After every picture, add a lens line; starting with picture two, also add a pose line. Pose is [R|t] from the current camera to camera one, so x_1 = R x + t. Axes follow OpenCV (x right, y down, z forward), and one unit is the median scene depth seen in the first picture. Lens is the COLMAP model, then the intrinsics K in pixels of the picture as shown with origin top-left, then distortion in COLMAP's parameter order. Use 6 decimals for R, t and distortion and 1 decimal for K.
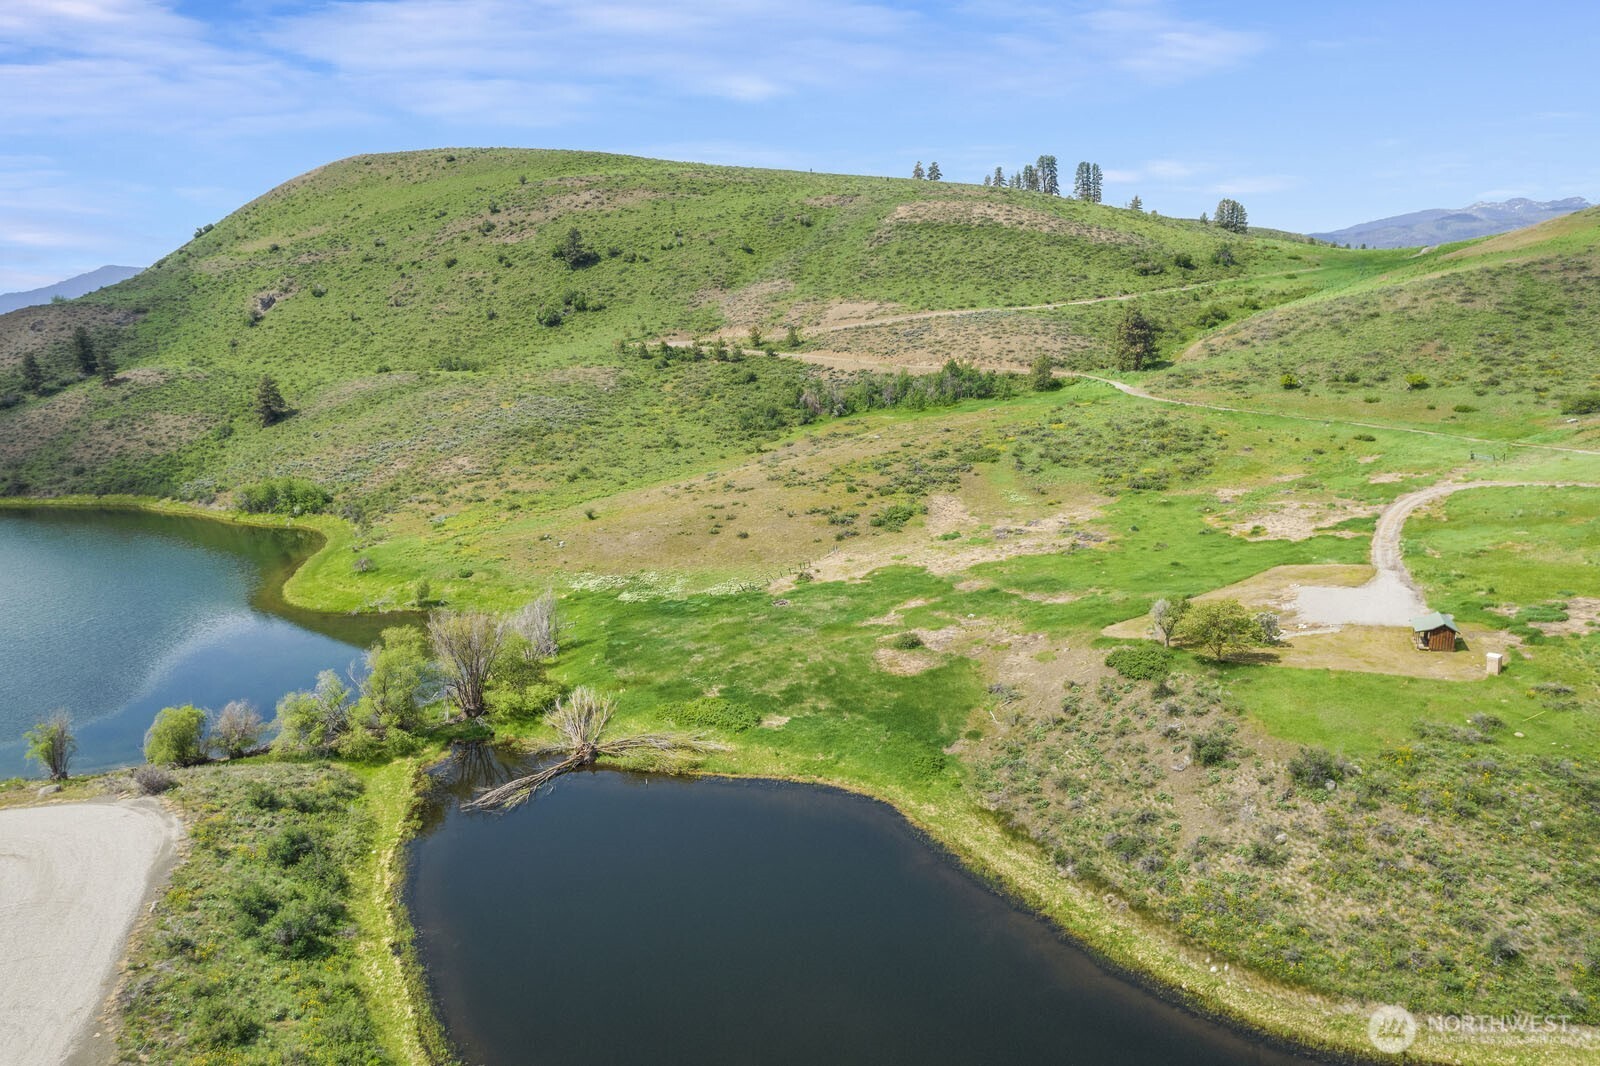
lens RADIAL K [[1020.8, 0, 796.2], [0, 1020.8, 527.1], [0, 0, 1]] dist [-0.076564, 0.065625]
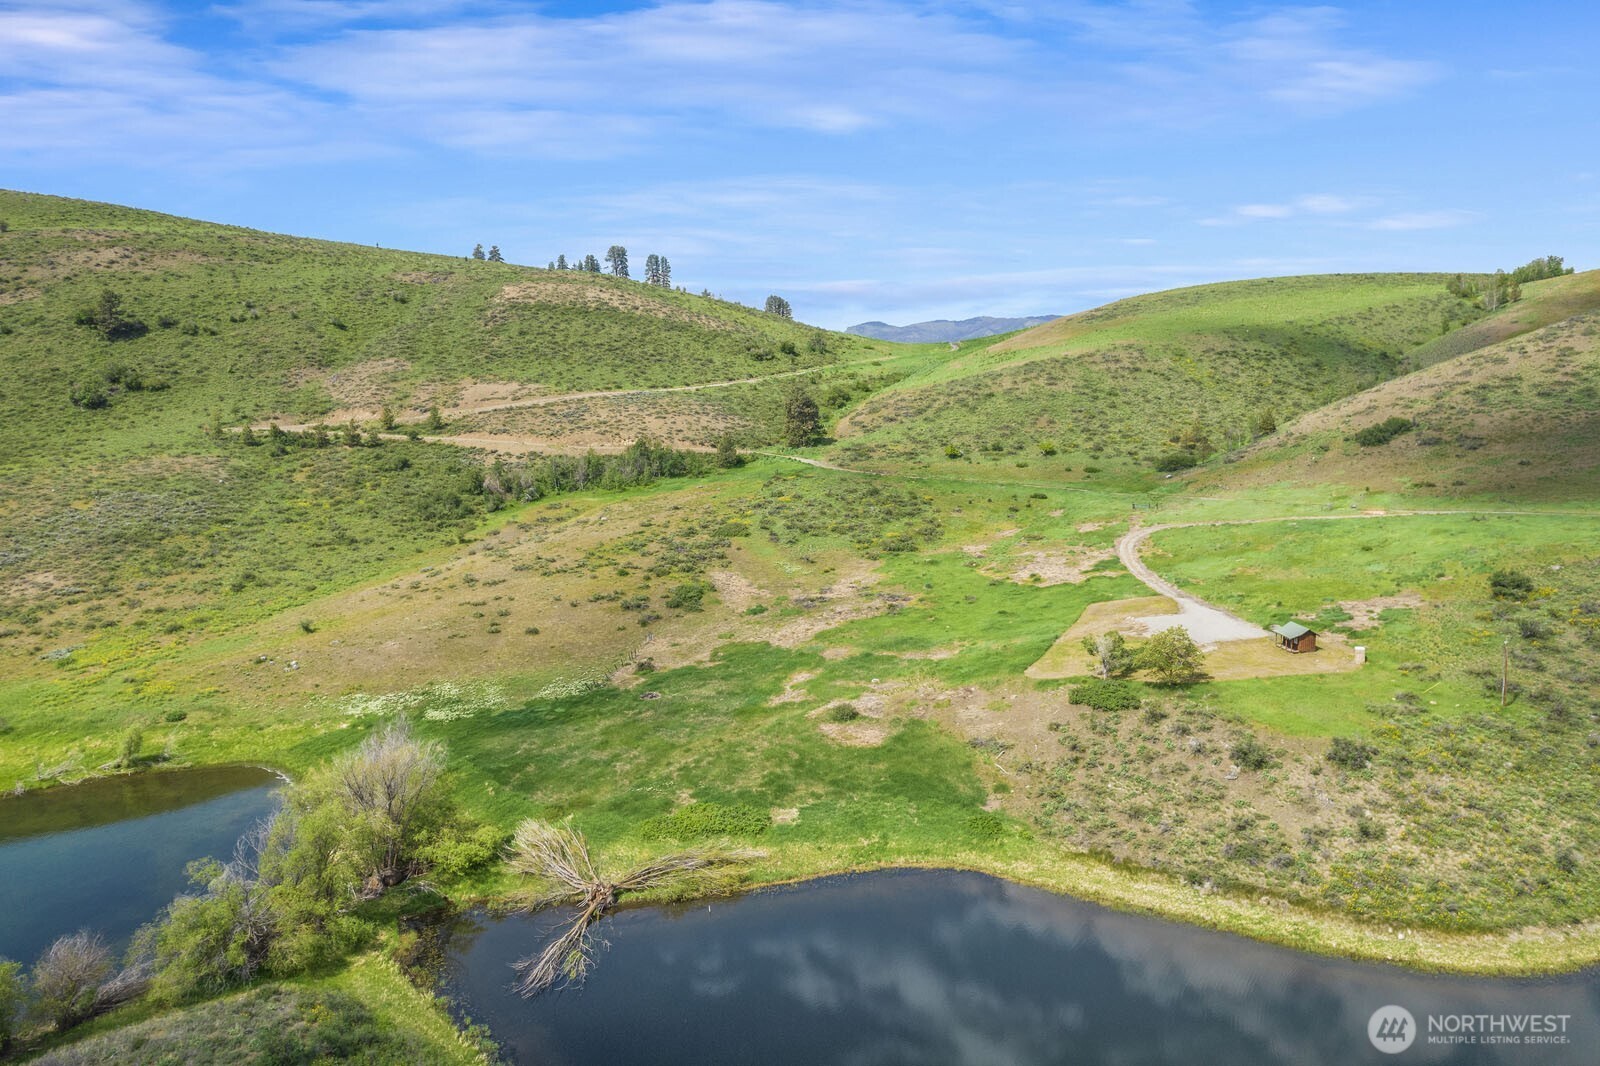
lens RADIAL K [[1020.8, 0, 795.4], [0, 1020.8, 528.3], [0, 0, 1]] dist [-0.076564, 0.065625]
pose [[0.879772, -0.051815, 0.472564, -0.164386], [0.092336, 0.993736, -0.062944, -0.002674], [-0.466343, 0.099011, 0.879046, 0.064800]]
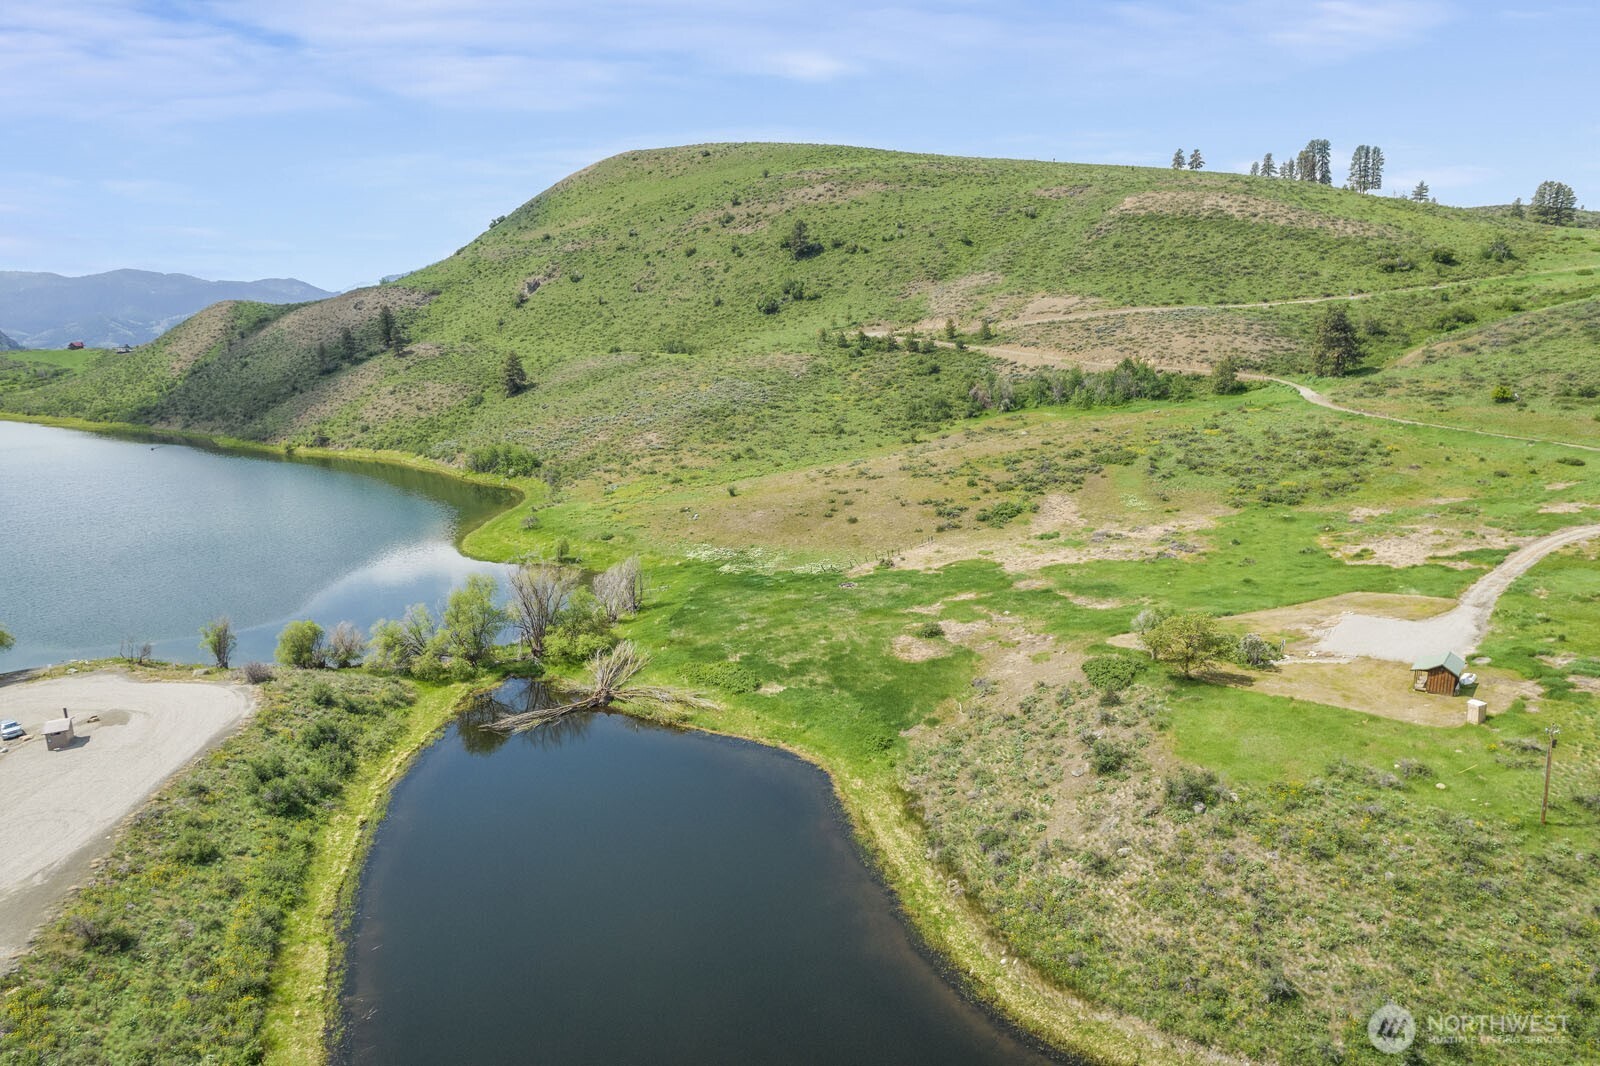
lens RADIAL K [[1020.8, 0, 796.9], [0, 1020.8, 527.4], [0, 0, 1]] dist [-0.076564, 0.065625]
pose [[0.960615, 0.074436, -0.267729, 0.107149], [-0.071416, 0.997225, 0.021013, -0.001577], [0.268550, -0.001065, 0.963265, -0.011318]]
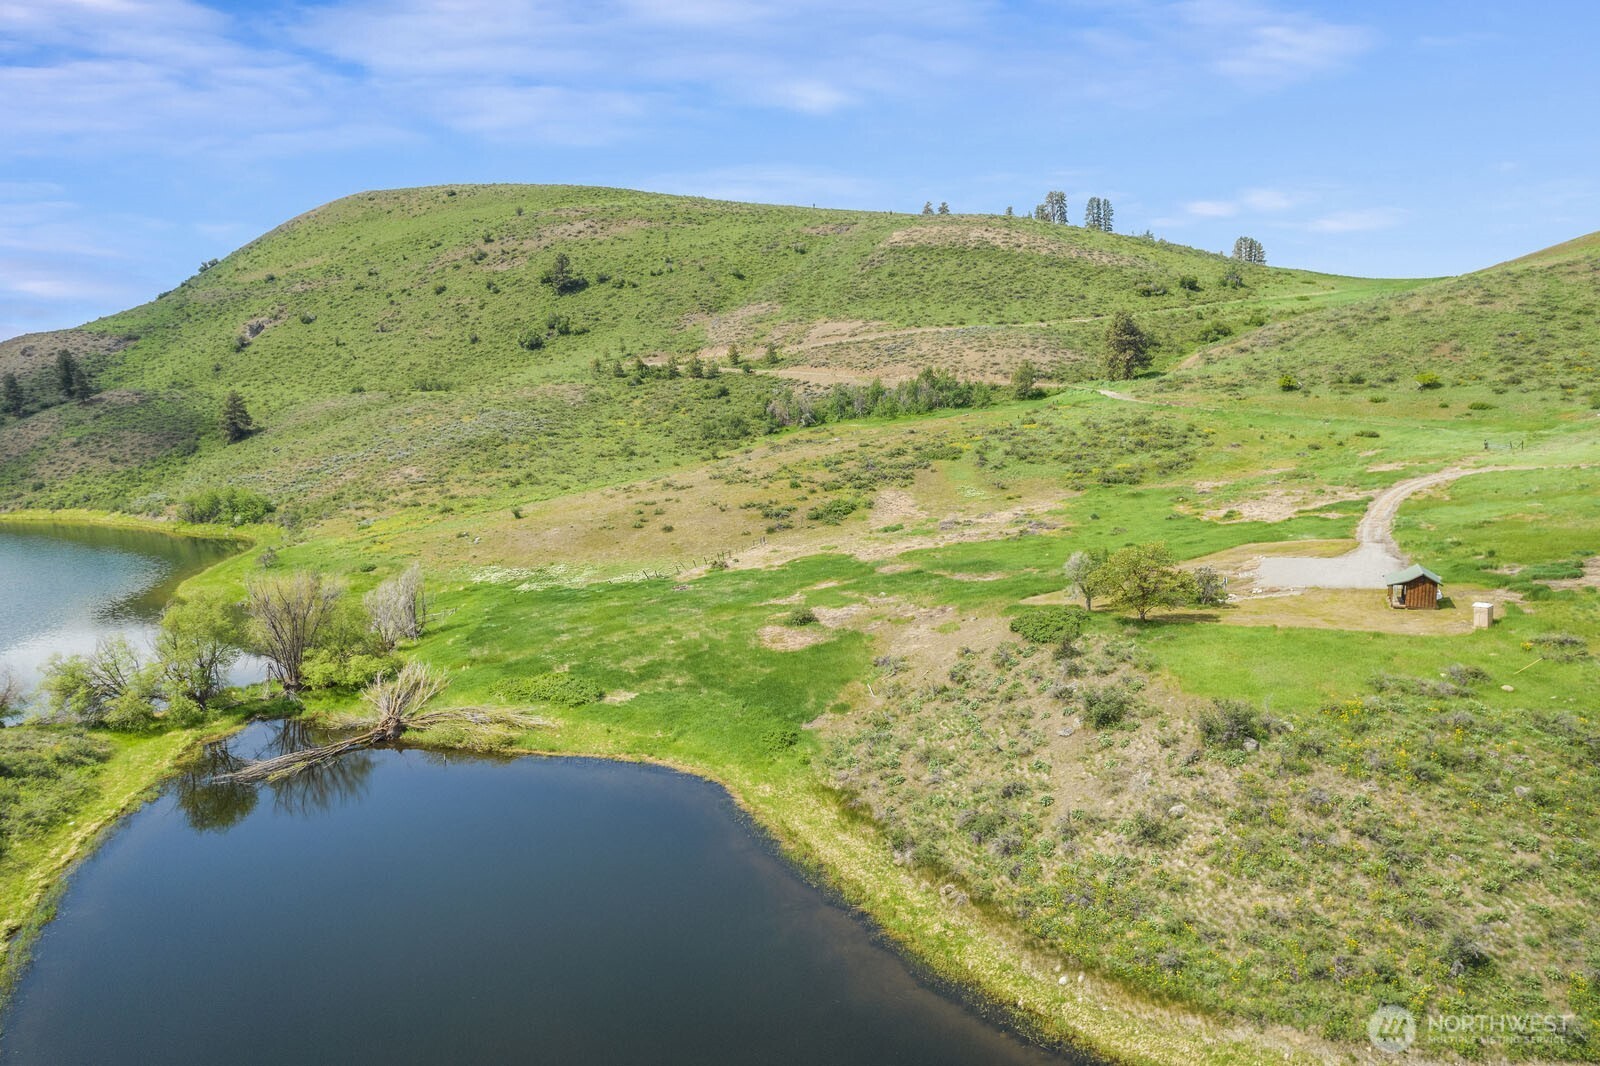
lens RADIAL K [[1020.8, 0, 796.2], [0, 1020.8, 528.4], [0, 0, 1]] dist [-0.076564, 0.065625]
pose [[0.999356, 0.009922, -0.034475, 0.058278], [-0.012075, 0.997953, -0.062801, 0.039341], [0.033781, 0.063177, 0.997430, 0.060627]]
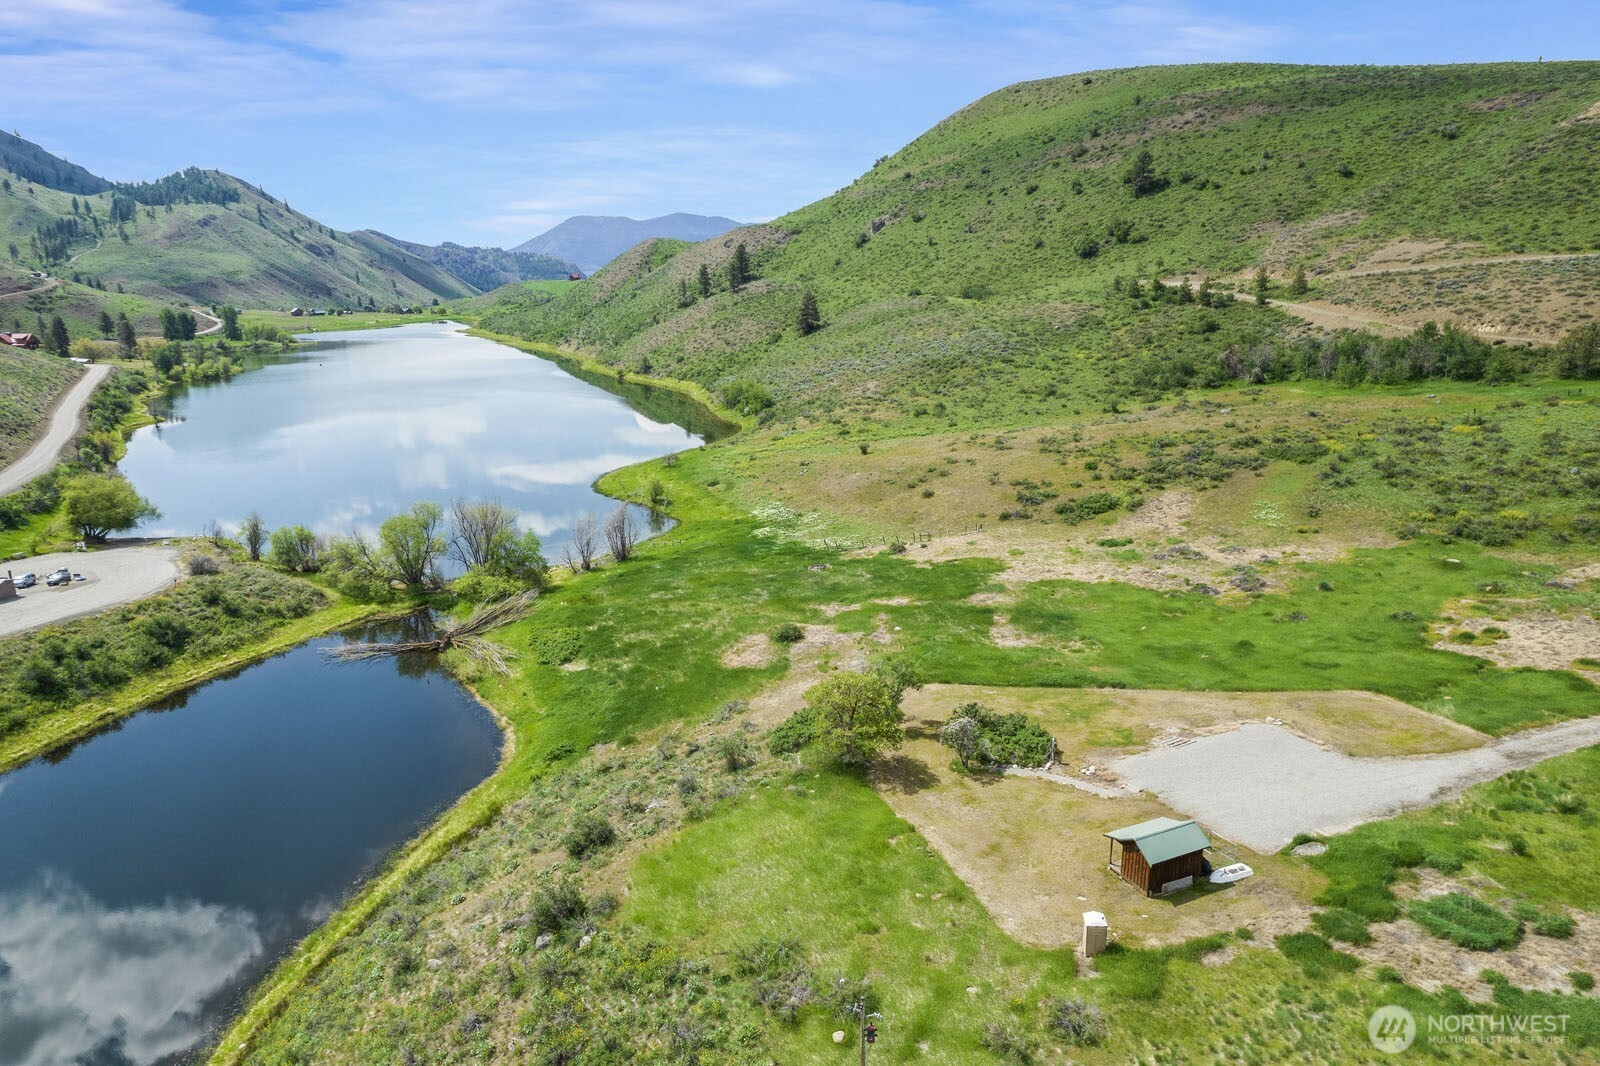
lens RADIAL K [[1020.8, 0, 796.8], [0, 1020.8, 525.4], [0, 0, 1]] dist [-0.076564, 0.065625]
pose [[0.729864, 0.201074, -0.653351, 0.280688], [-0.159984, 0.979462, 0.122718, -0.034971], [0.664608, 0.014958, 0.747043, 0.160078]]
